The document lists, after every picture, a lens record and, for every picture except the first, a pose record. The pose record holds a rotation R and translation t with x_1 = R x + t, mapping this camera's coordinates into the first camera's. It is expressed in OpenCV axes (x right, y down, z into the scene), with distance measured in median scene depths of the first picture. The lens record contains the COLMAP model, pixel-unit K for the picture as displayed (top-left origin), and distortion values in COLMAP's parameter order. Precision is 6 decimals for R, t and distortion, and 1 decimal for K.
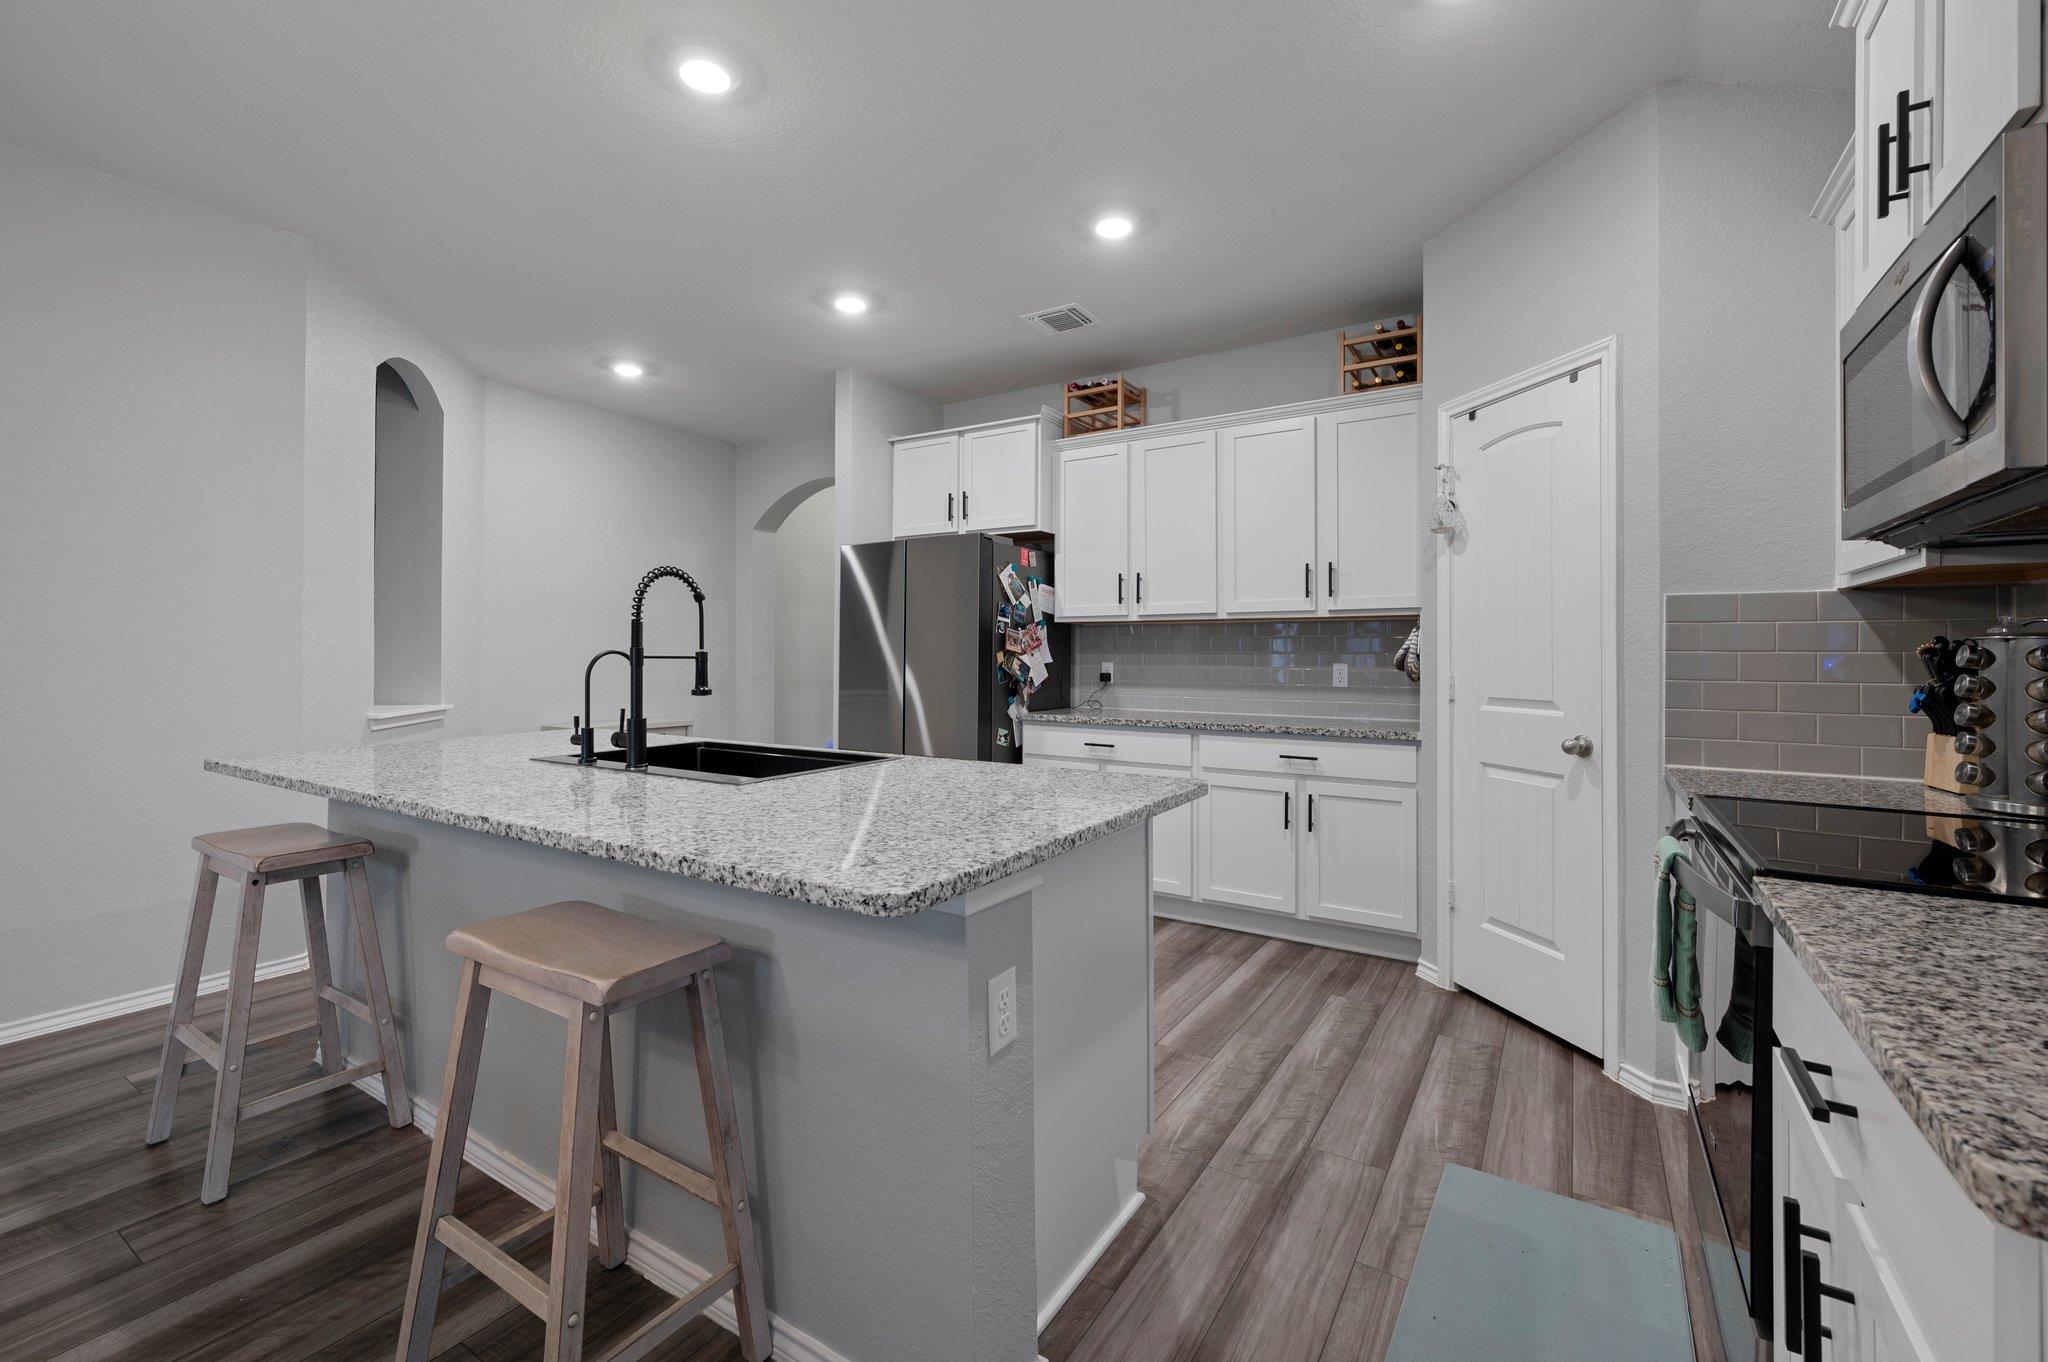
lens RADIAL K [[860.4, 0, 1017.3], [0, 860.4, 647.9], [0, 0, 1]] dist [-0.002061, -0.000618]
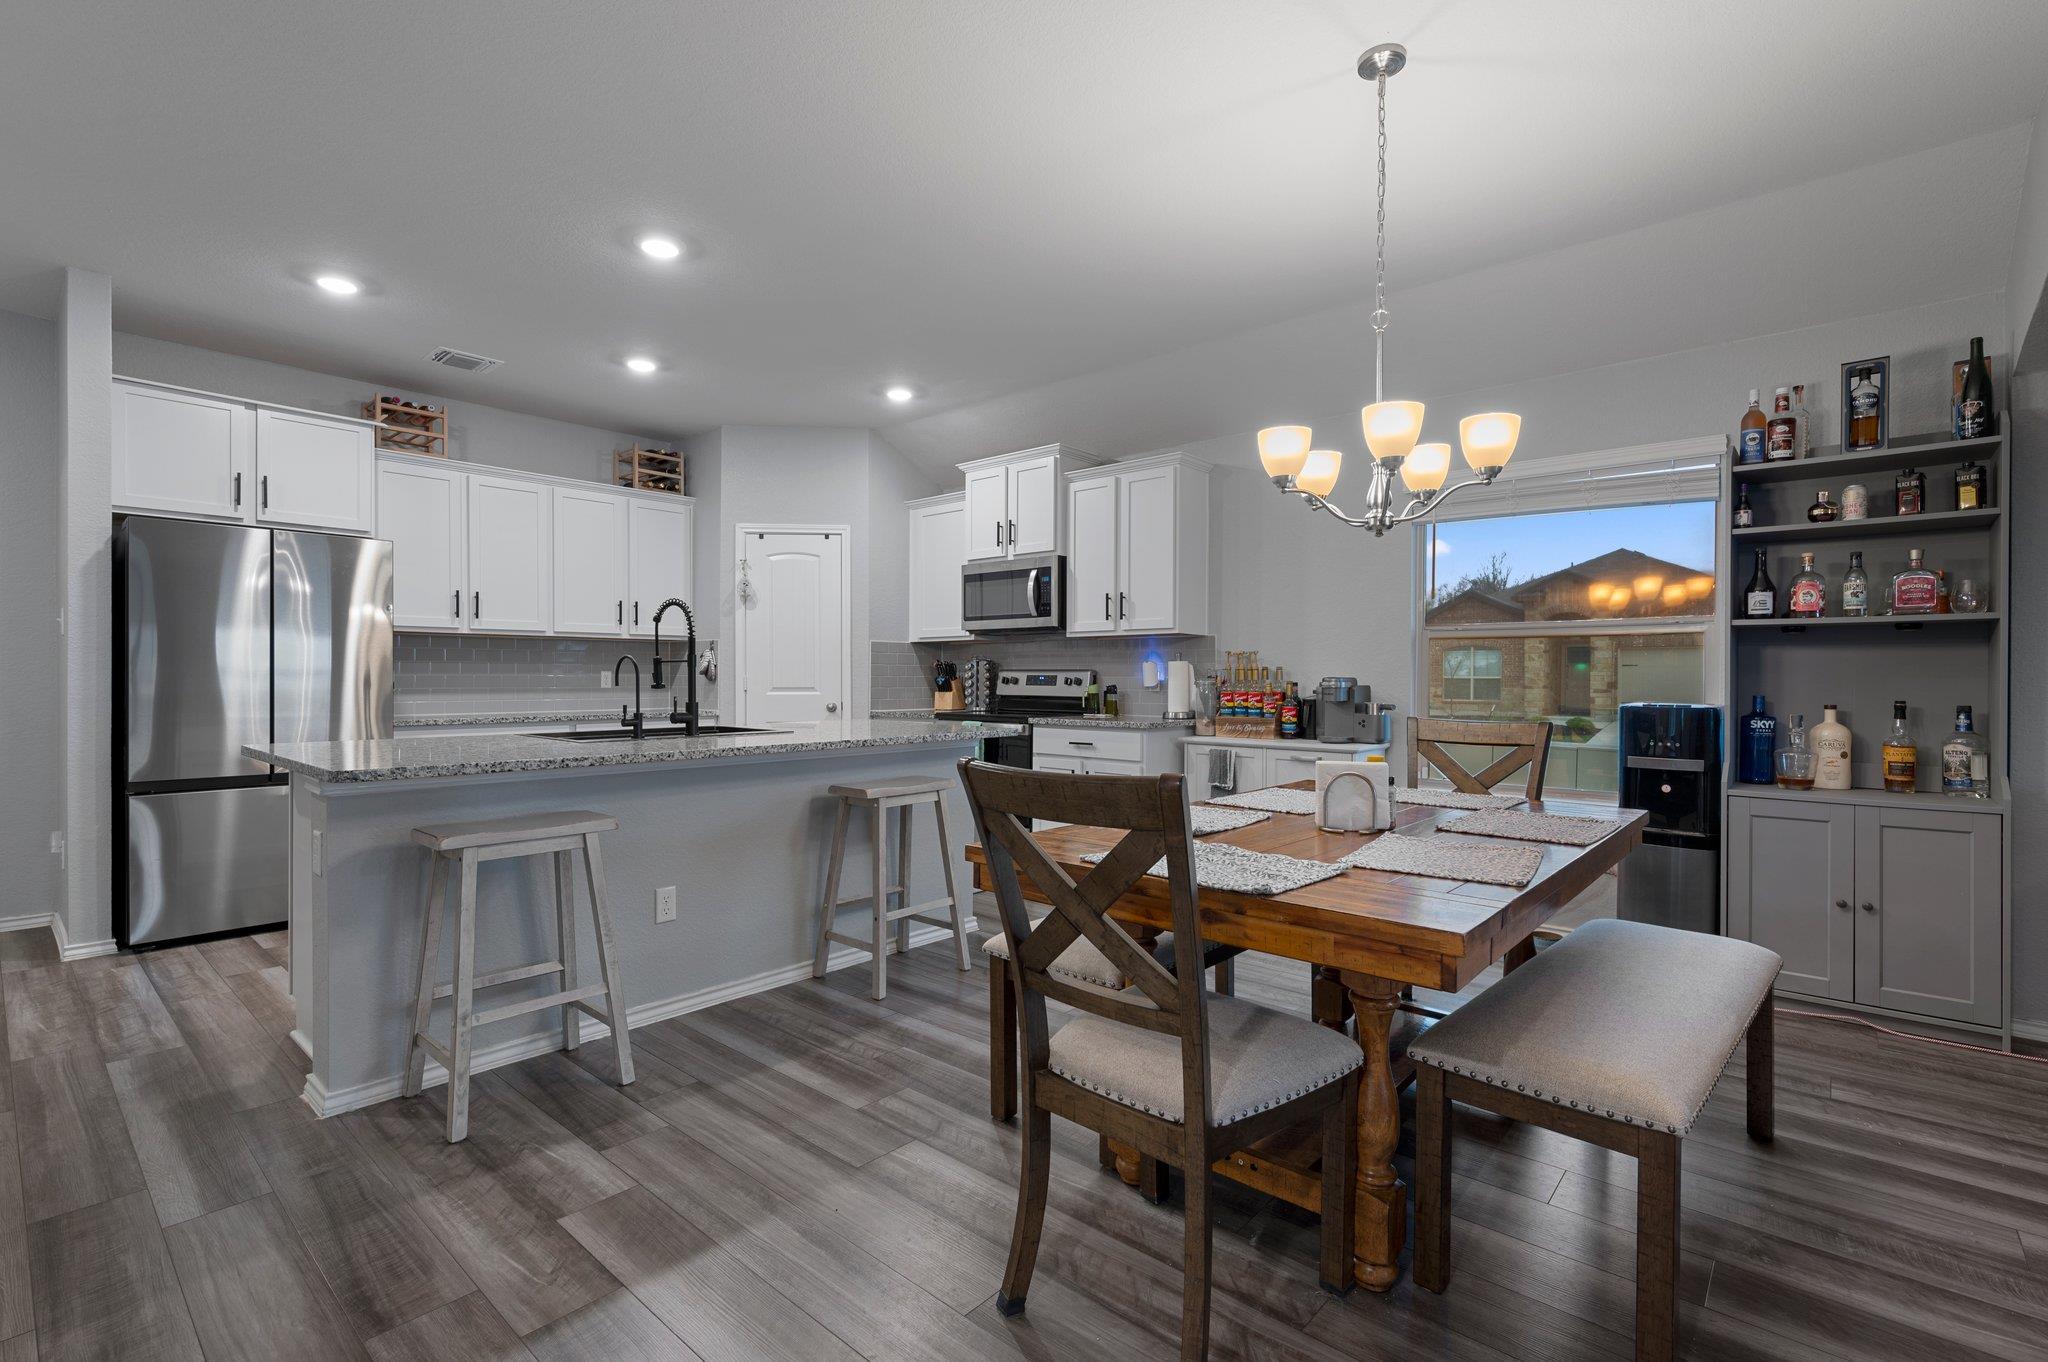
lens RADIAL K [[922.6, 0, 1023.7], [0, 922.6, 681.3], [0, 0, 1]] dist [0.001981, 0.001326]
pose [[0.153163, -0.008840, 0.988161, -1.338372], [-0.010029, 0.999895, 0.010499, 0.016044], [-0.988150, -0.011518, 0.153058, 0.129169]]
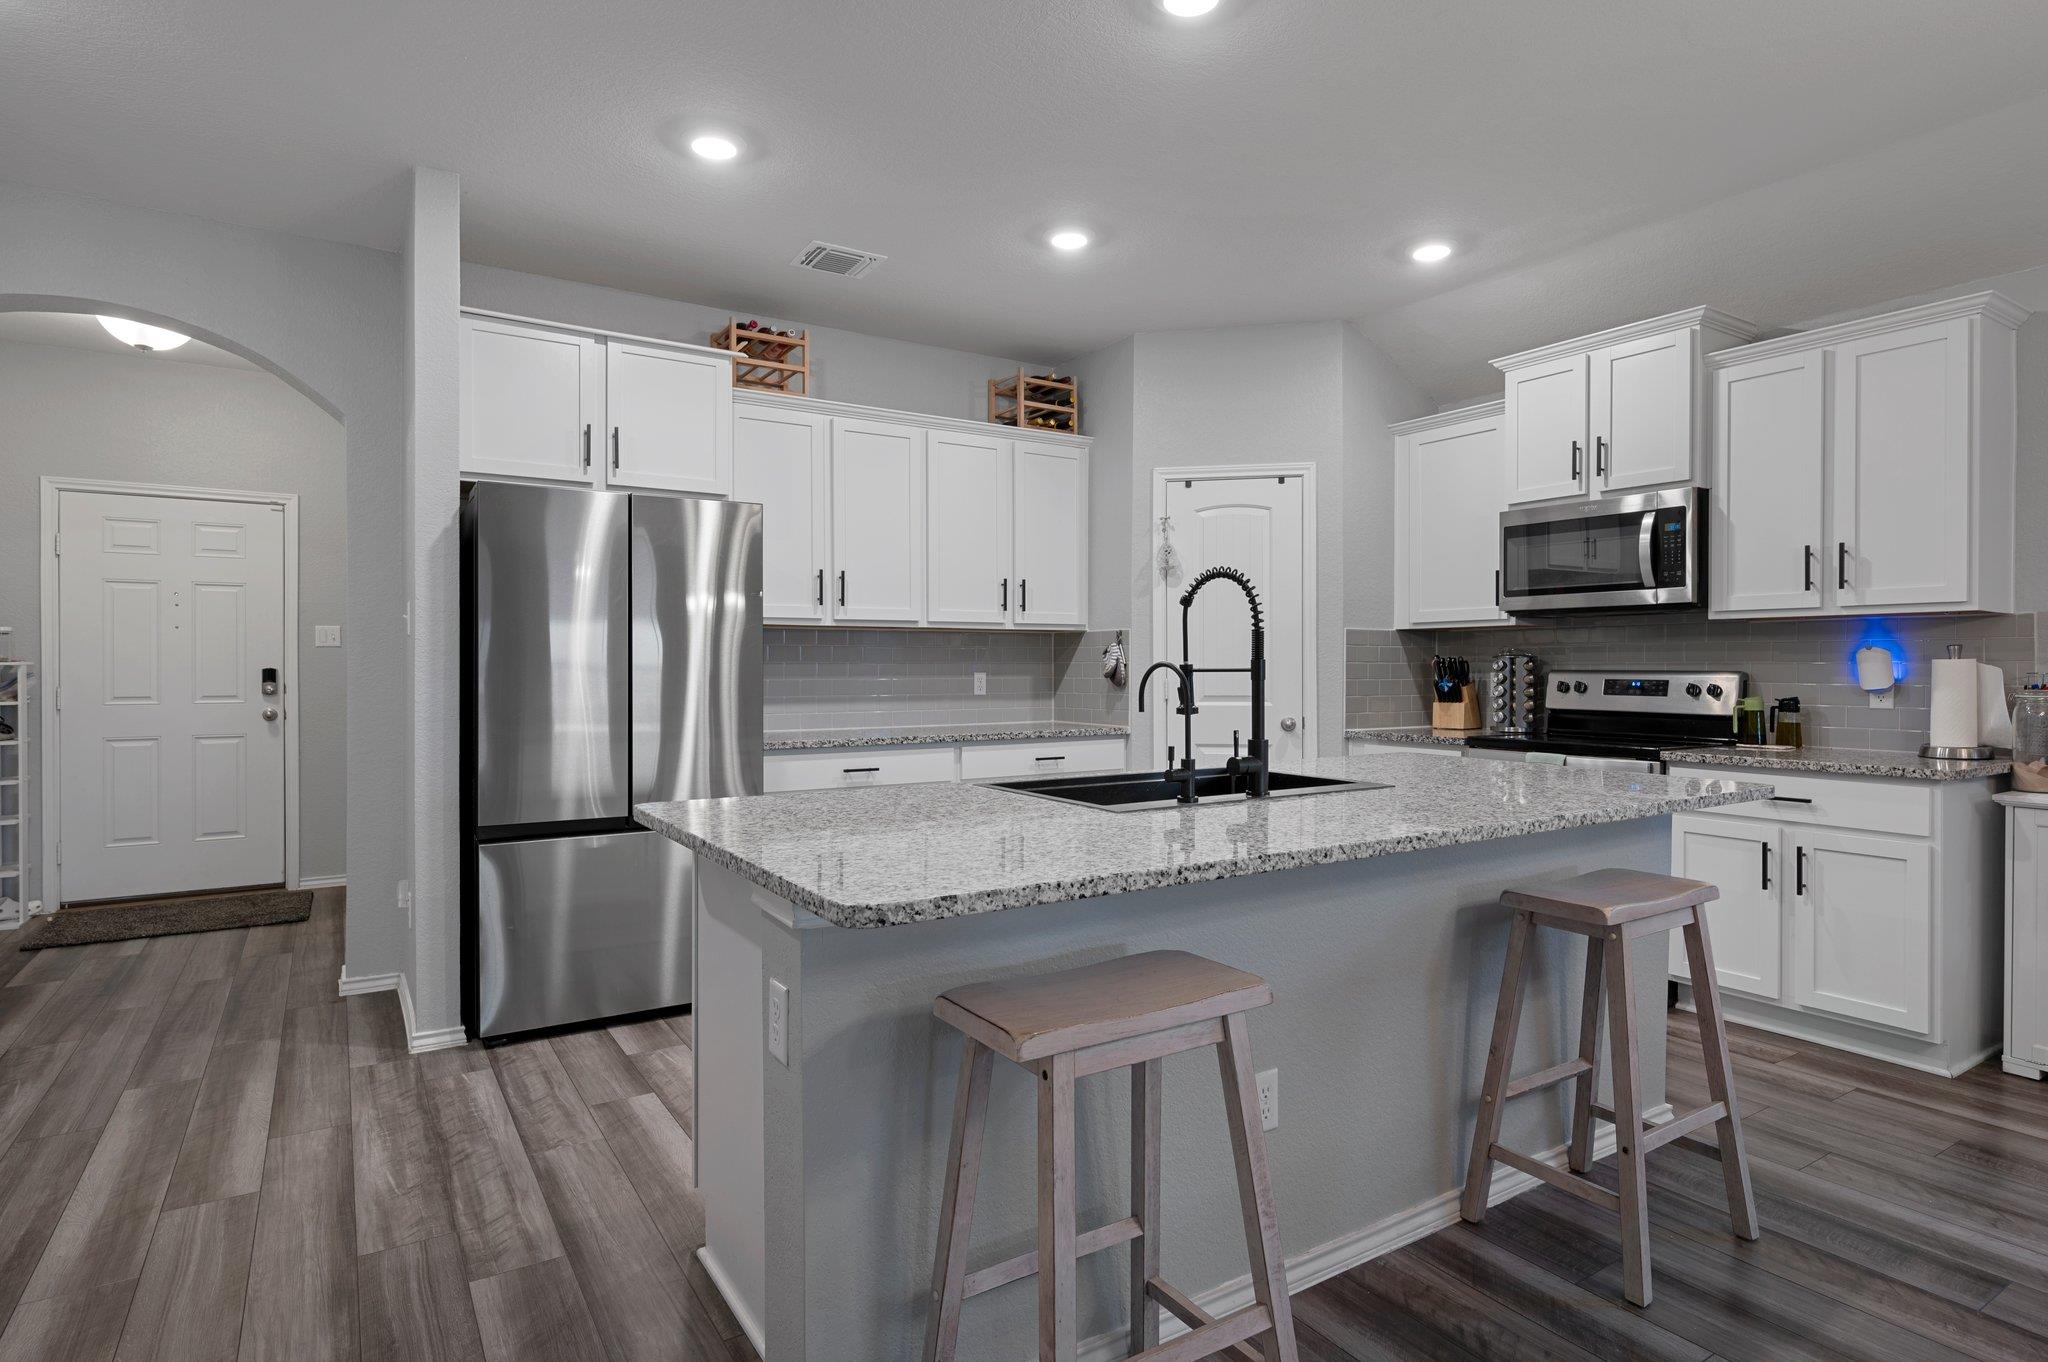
lens RADIAL K [[1077.9, 0, 1029.6], [0, 1077.9, 670.6], [0, 0, 1]] dist [0.001822, -0.000742]
pose [[0.415582, -0.008472, 0.909516, -1.074995], [-0.005870, 0.999911, 0.011996, -0.001050], [-0.909537, -0.010324, 0.415495, 0.520695]]
